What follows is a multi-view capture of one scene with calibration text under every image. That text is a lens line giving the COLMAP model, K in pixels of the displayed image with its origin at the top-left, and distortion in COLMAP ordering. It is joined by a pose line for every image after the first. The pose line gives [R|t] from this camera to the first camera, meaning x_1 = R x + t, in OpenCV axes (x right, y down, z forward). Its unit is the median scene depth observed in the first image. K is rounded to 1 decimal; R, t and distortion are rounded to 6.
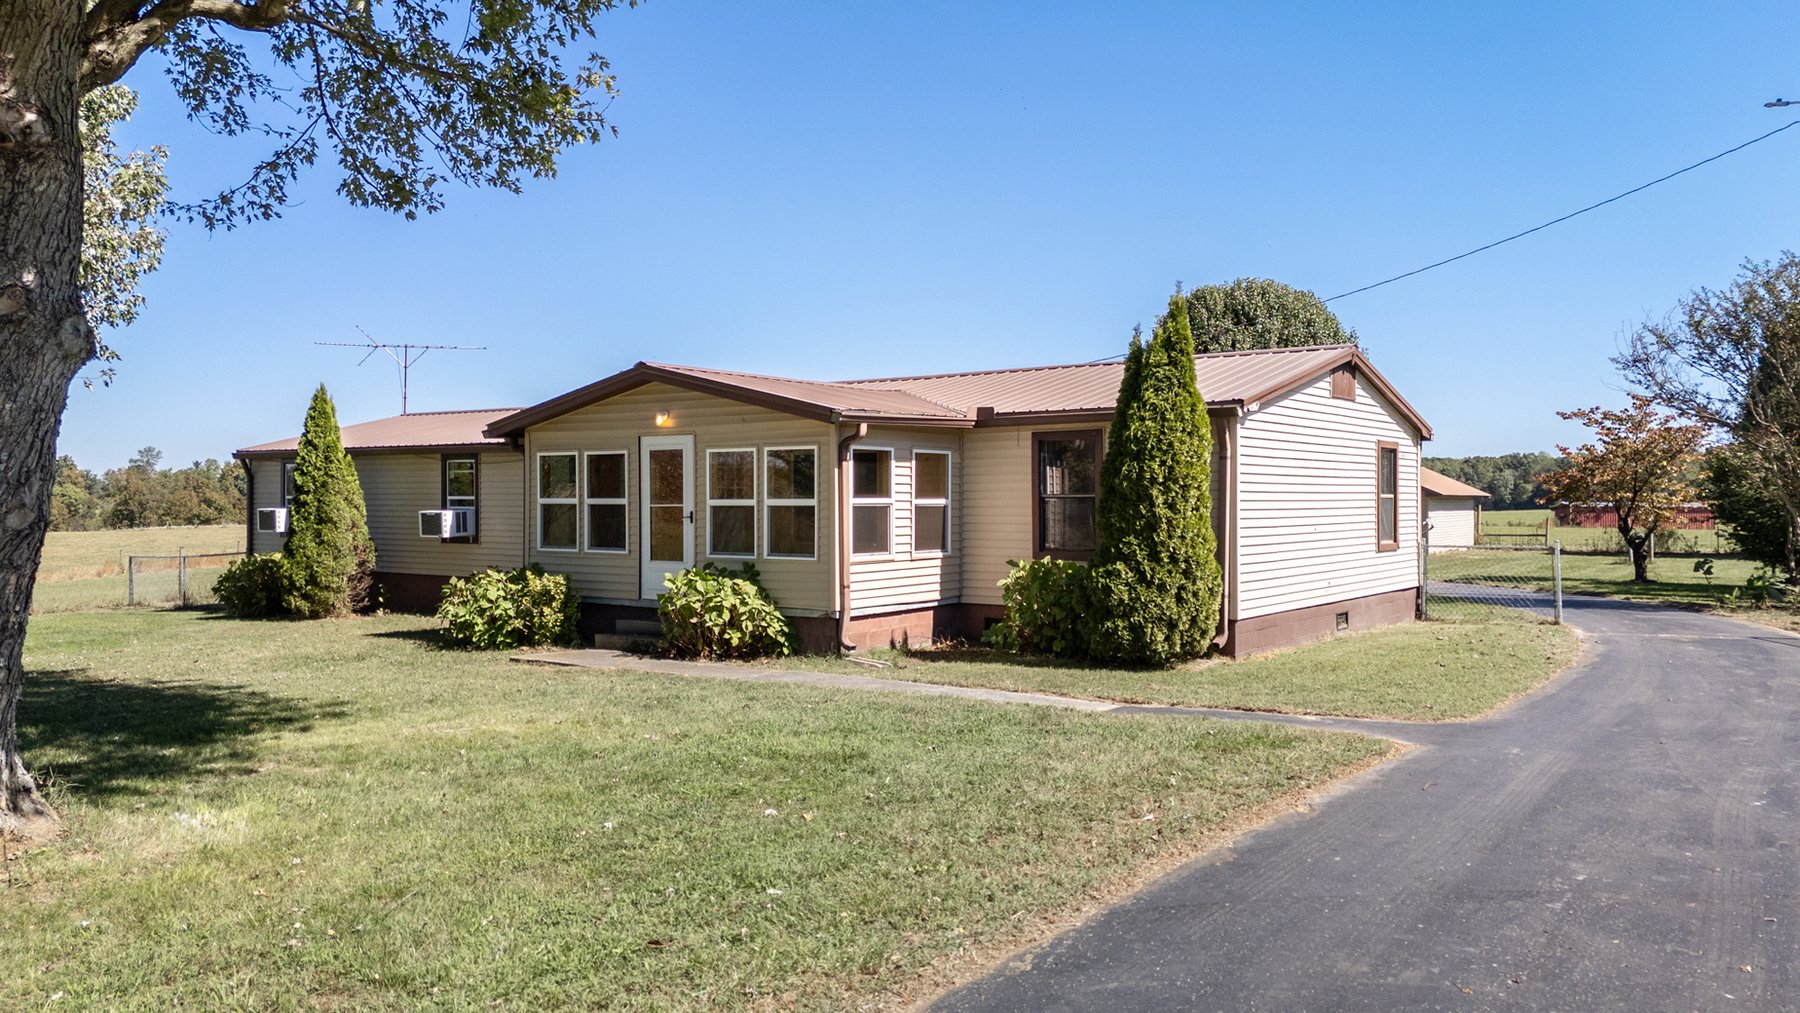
lens RADIAL K [[1359.9, 0, 900.0], [0, 1359.9, 506.5], [0, 0, 1]] dist [0.081176, -0.001228]
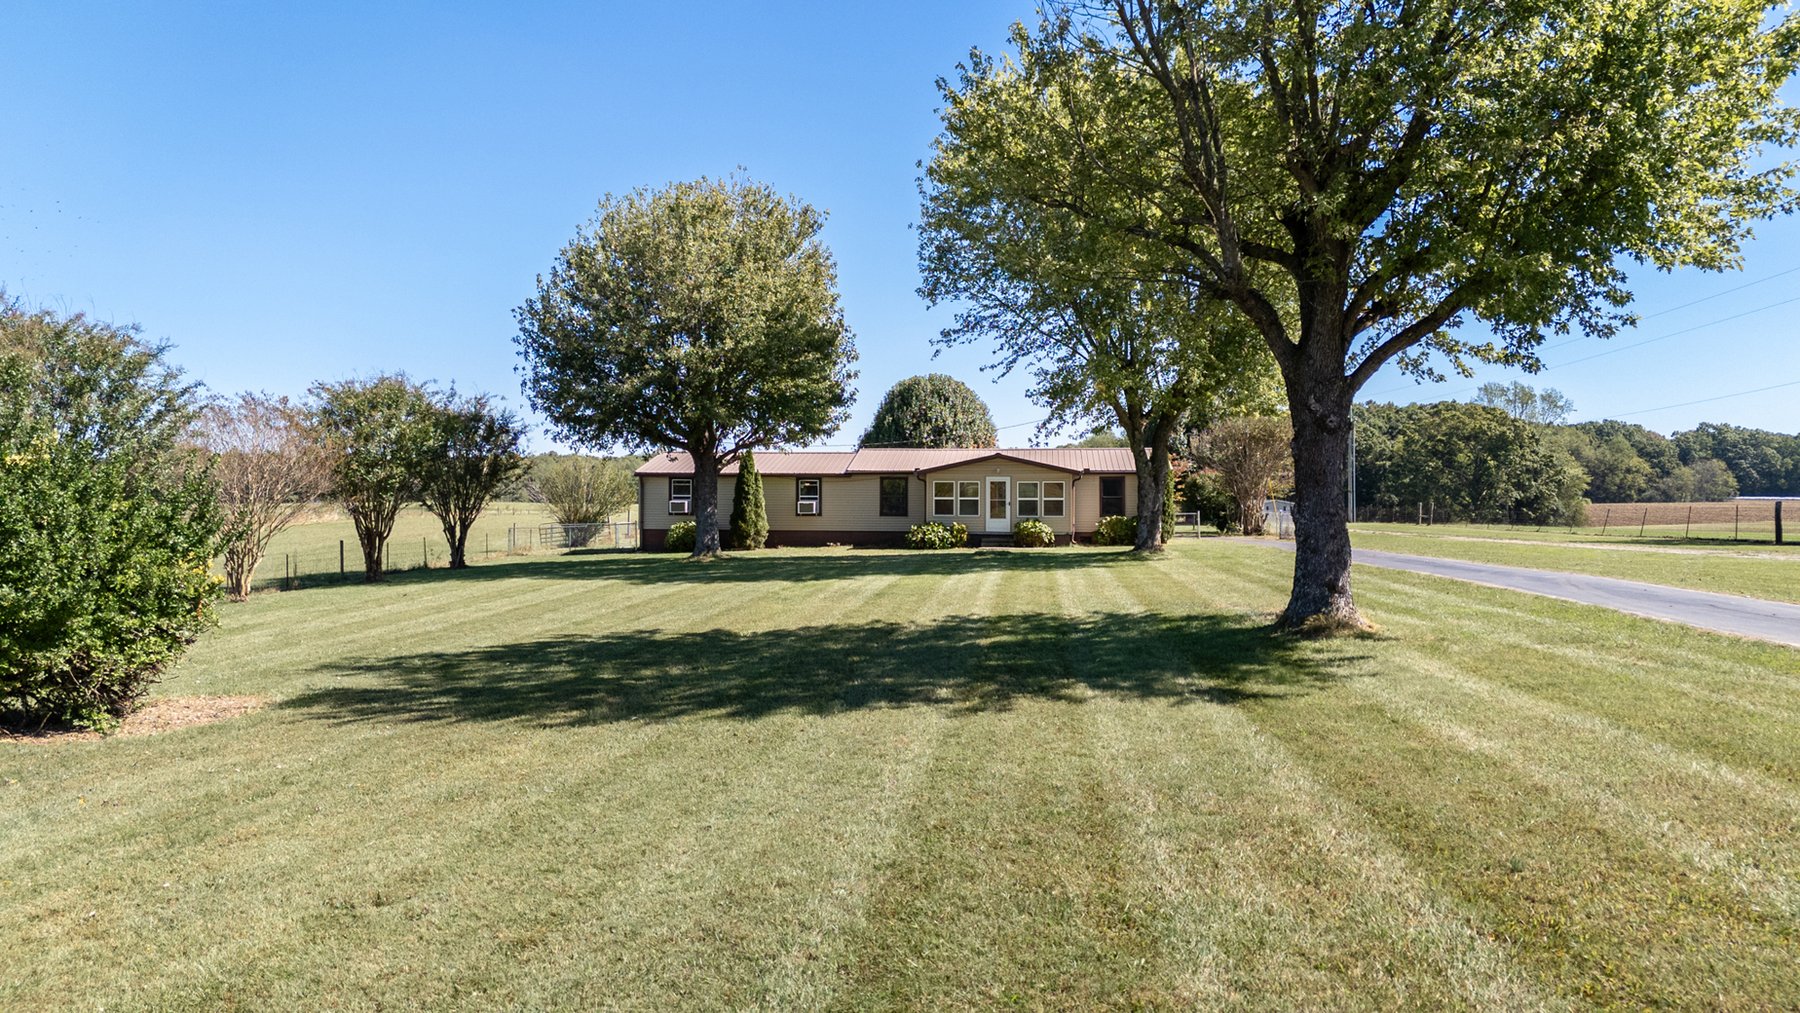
lens RADIAL K [[1359.9, 0, 900.0], [0, 1359.9, 506.5], [0, 0, 1]] dist [0.081176, -0.001228]
pose [[0.866209, -0.005725, 0.499649, -1.803974], [0.002160, 0.999968, 0.007713, -0.009438], [-0.499677, -0.005602, 0.866194, -1.429918]]
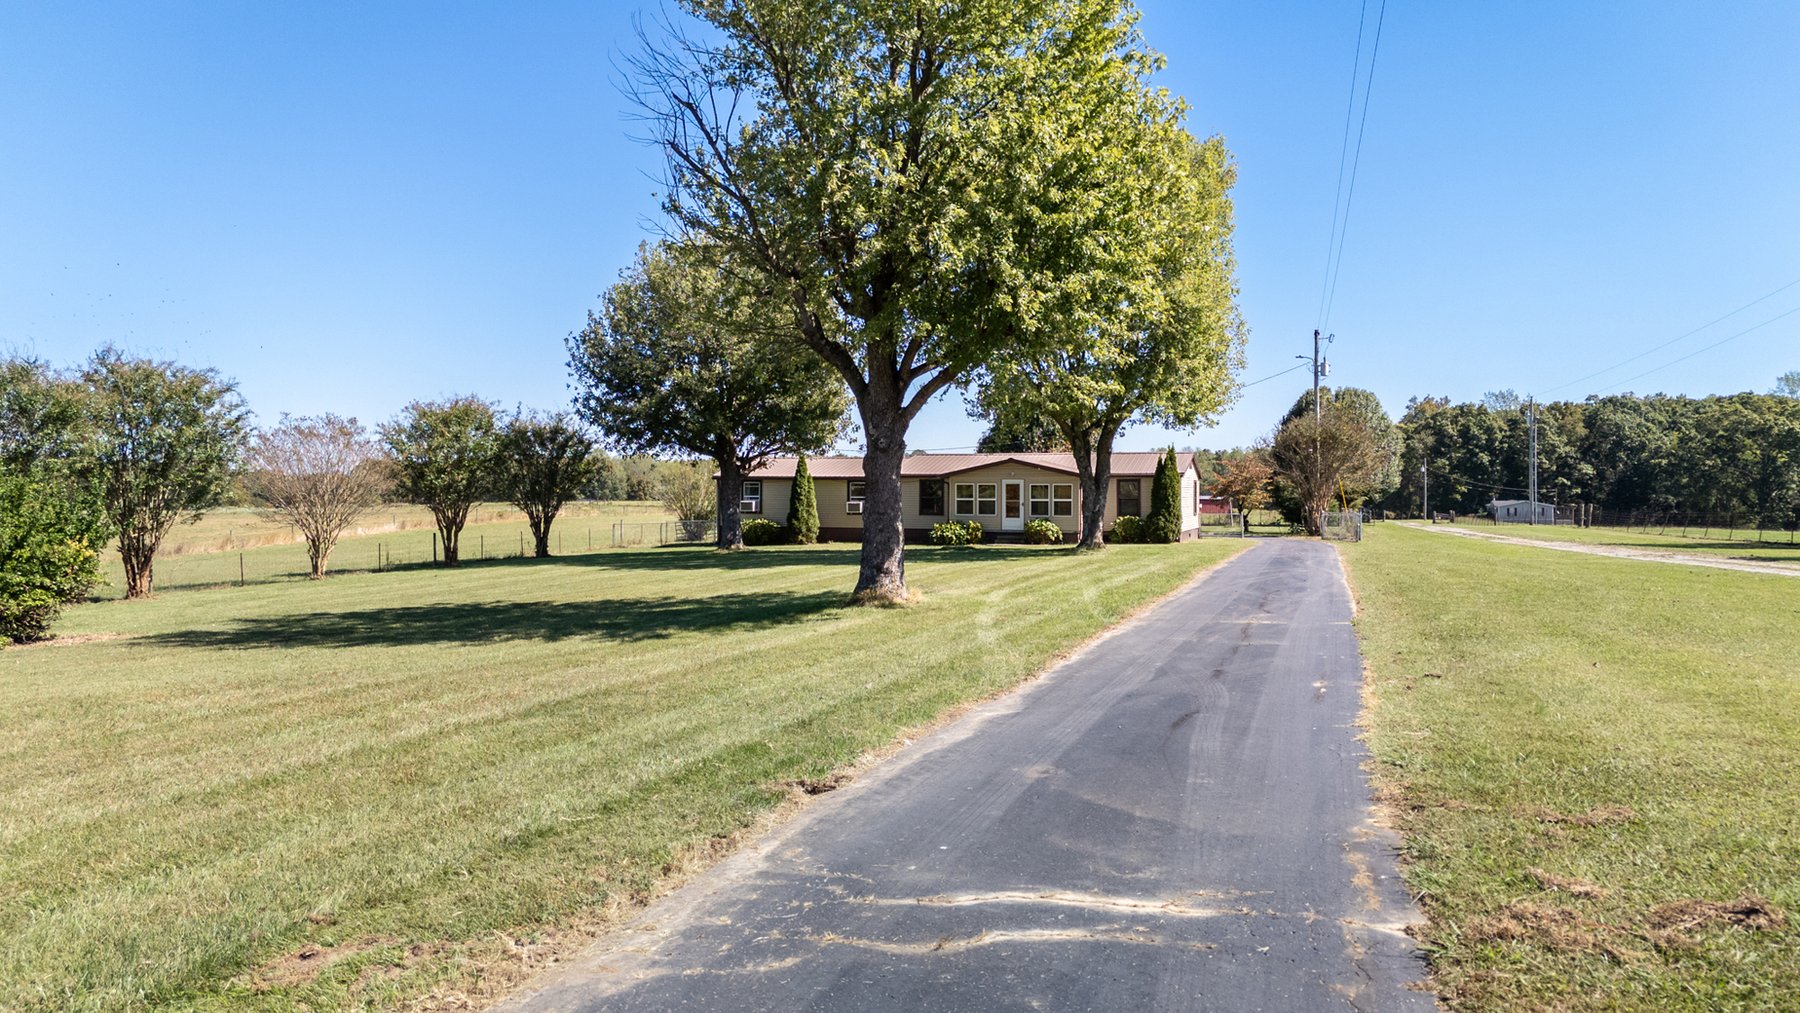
lens RADIAL K [[1359.9, 0, 900.0], [0, 1359.9, 506.5], [0, 0, 1]] dist [0.081176, -0.001228]
pose [[0.948083, -0.002807, 0.318009, -1.434236], [0.000376, 0.999970, 0.007706, -0.012135], [-0.318022, -0.007187, 0.948056, -1.956247]]
